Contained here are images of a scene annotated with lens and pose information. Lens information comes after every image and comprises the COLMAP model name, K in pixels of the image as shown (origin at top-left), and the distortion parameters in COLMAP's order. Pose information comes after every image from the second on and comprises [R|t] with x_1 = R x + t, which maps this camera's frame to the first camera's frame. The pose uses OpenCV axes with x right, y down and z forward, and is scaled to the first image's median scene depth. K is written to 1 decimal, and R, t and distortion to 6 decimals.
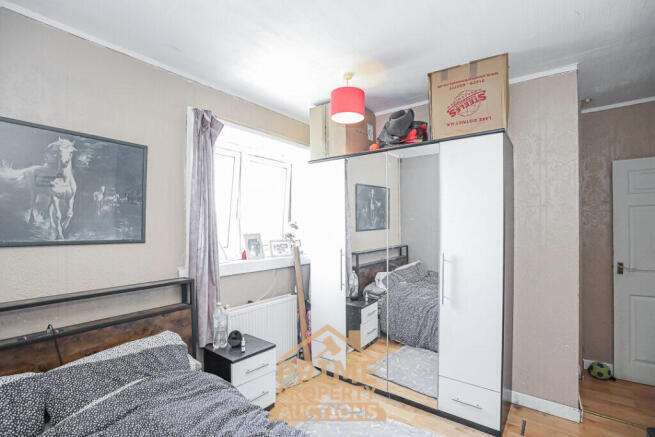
lens RADIAL K [[312.8, 0, 329.7], [0, 312.8, 224.4], [0, 0, 1]] dist [-0.001123, -0.000251]
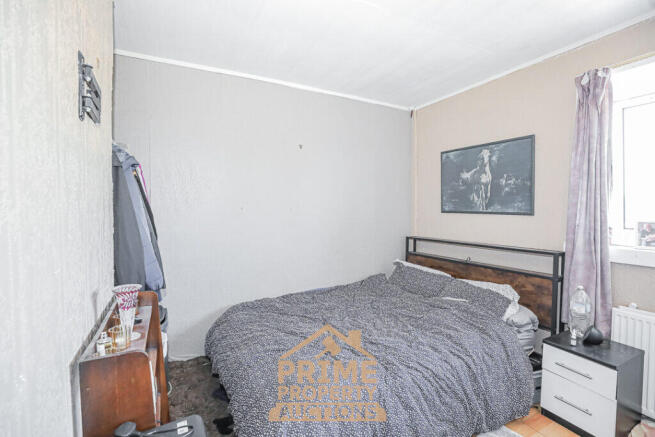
lens RADIAL K [[312.8, 0, 328.4], [0, 312.8, 215.6], [0, 0, 1]] dist [-0.001123, -0.000251]
pose [[-0.437178, 0.023532, -0.899067, 0.967447], [0.005054, 0.999706, 0.023709, 0.030985], [0.899361, 0.005821, -0.437169, 0.947406]]
